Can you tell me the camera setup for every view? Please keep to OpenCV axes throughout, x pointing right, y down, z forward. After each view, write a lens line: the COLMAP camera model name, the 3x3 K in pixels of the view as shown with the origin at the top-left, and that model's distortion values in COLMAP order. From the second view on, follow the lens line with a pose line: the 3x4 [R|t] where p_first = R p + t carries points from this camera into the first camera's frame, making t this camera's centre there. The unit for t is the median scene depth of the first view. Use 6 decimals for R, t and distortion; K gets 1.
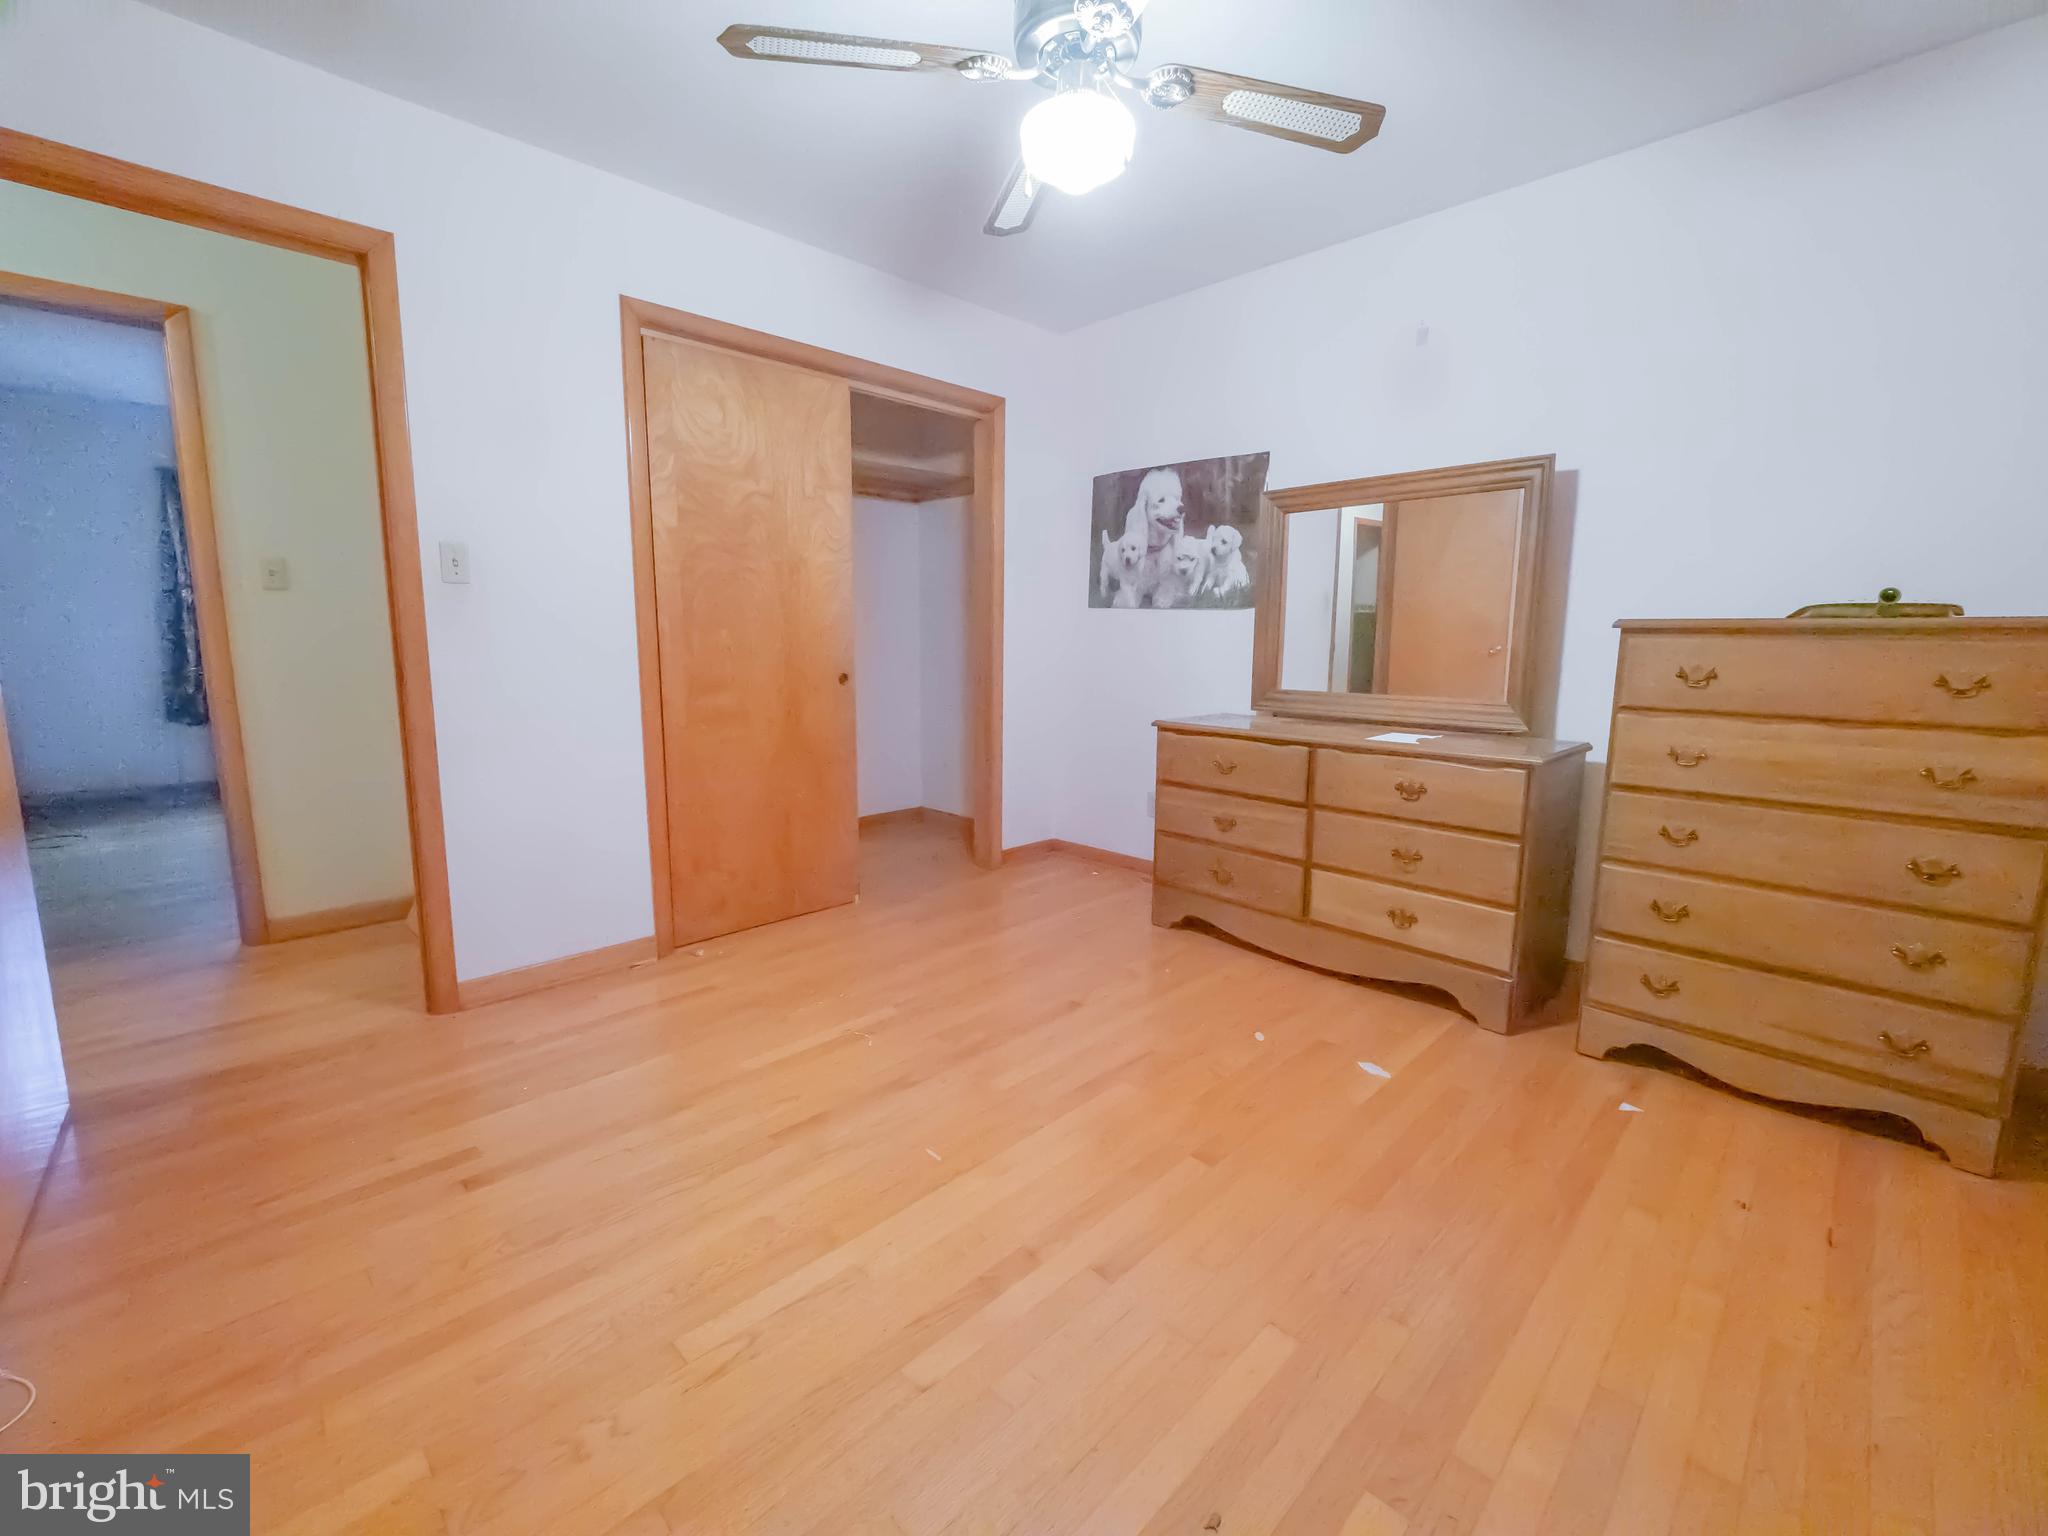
lens RADIAL K [[837.9, 0, 1024.0], [0, 837.9, 768.0], [0, 0, 1]] dist [-0.021043, -0.000080]
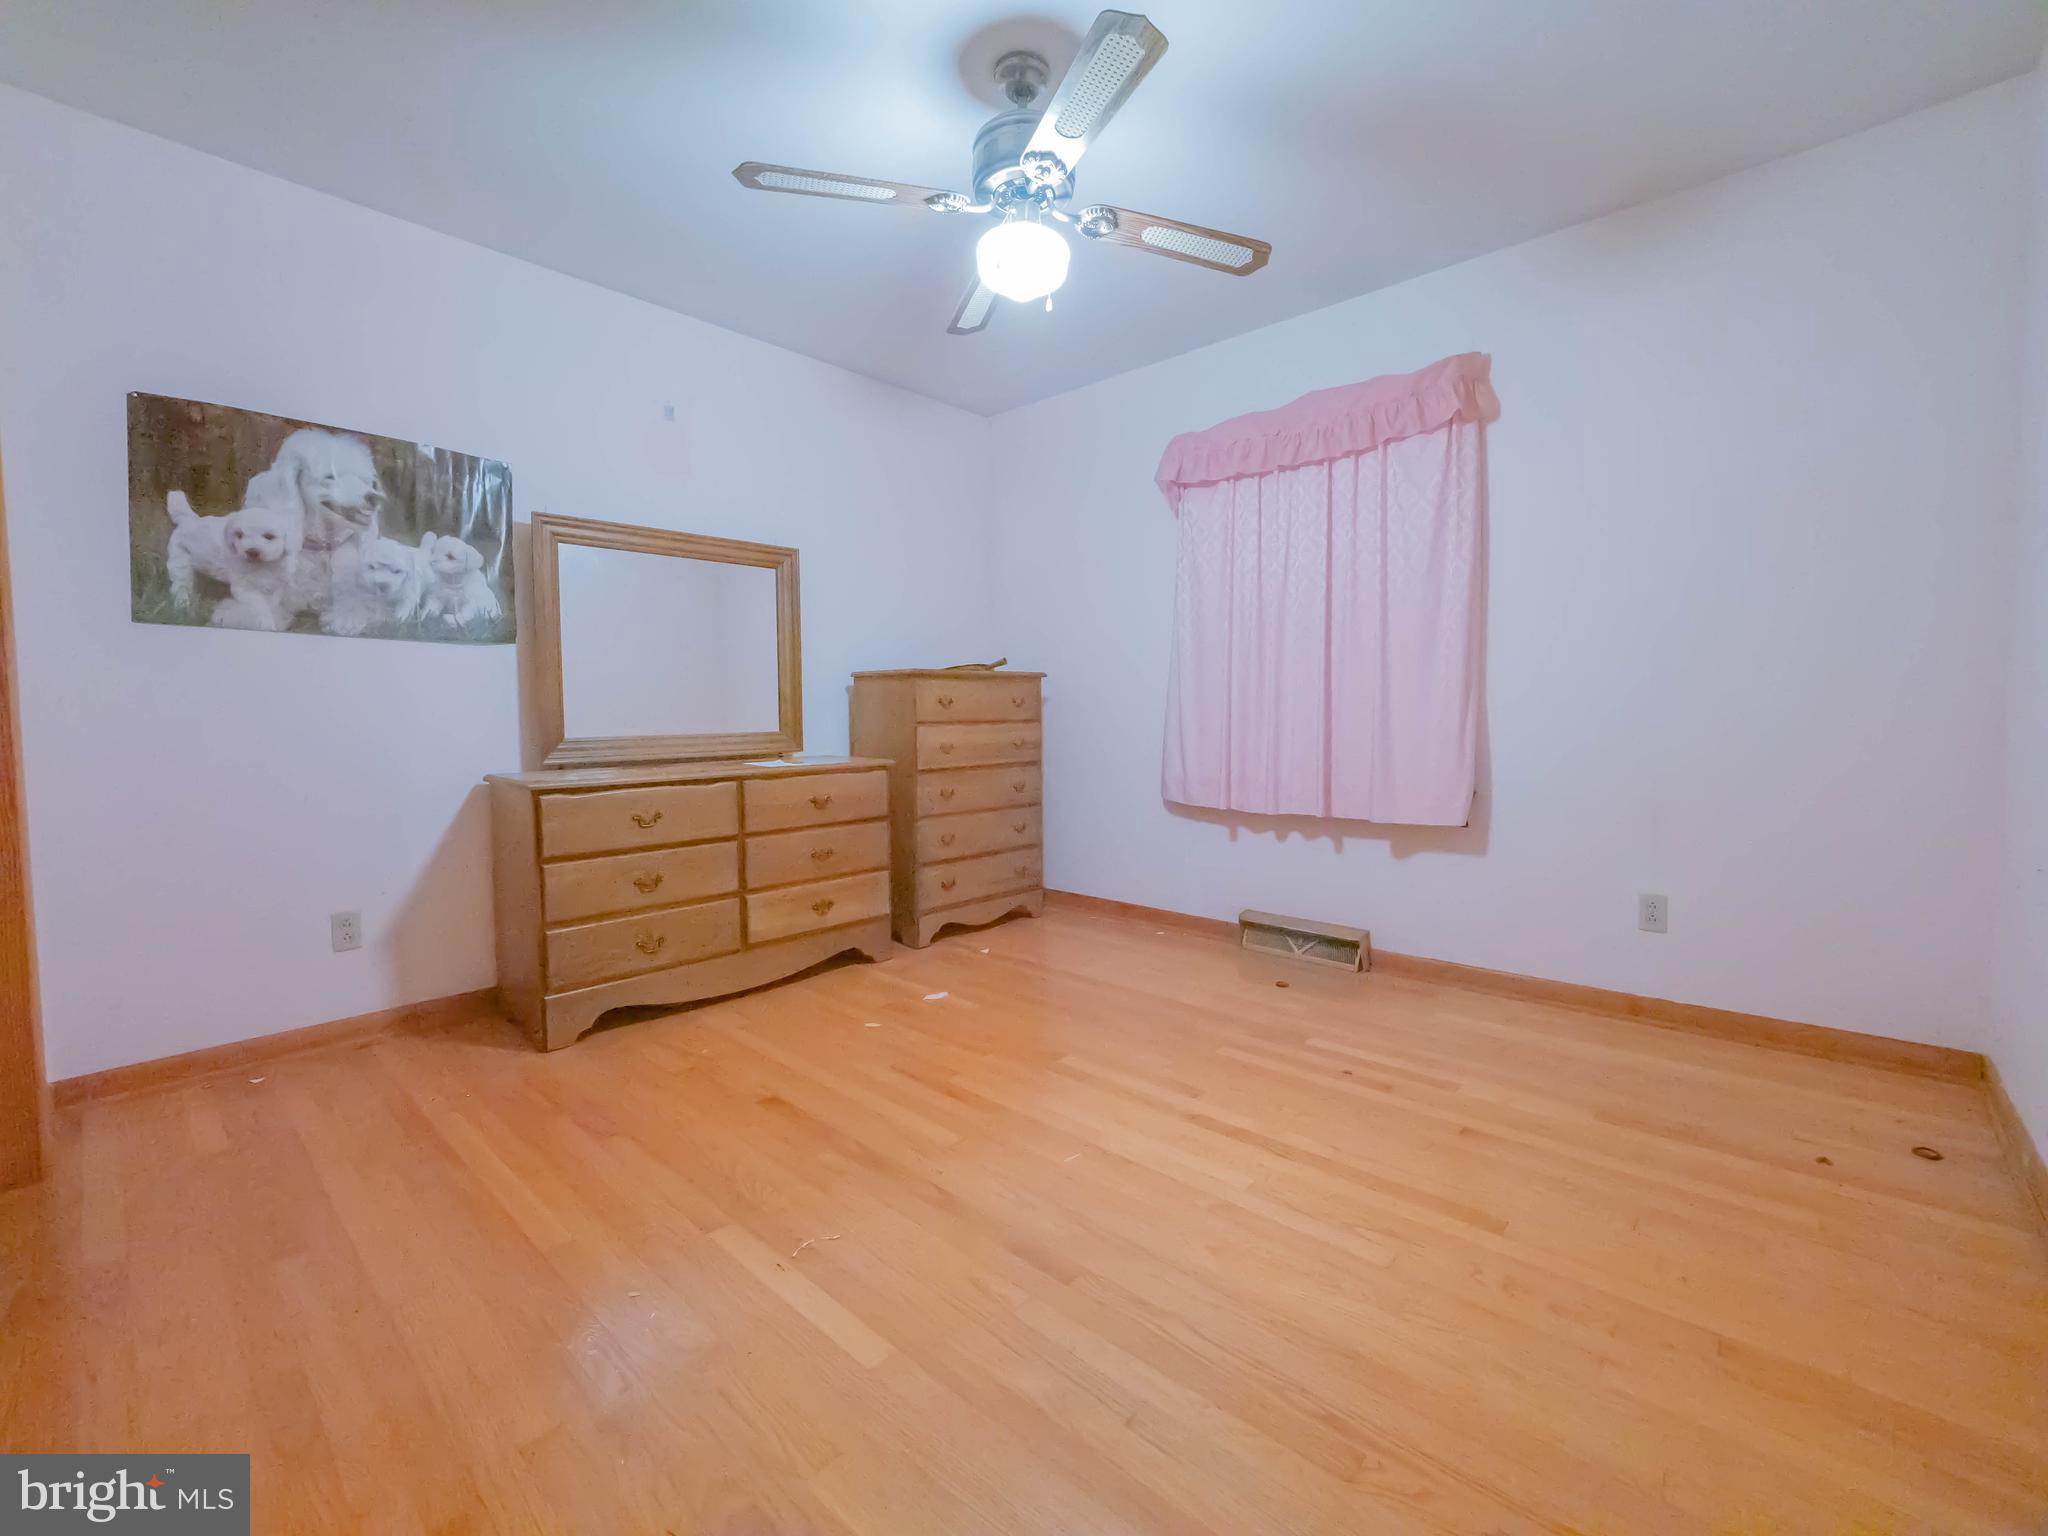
lens RADIAL K [[823.8, 0, 1027.0], [0, 823.8, 752.3], [0, 0, 1]] dist [-0.000055, -0.000078]
pose [[-0.023179, -0.064485, 0.997649, -0.560205], [0.162562, 0.984393, 0.067405, -0.056900], [-0.986426, 0.163742, -0.012335, 0.517890]]
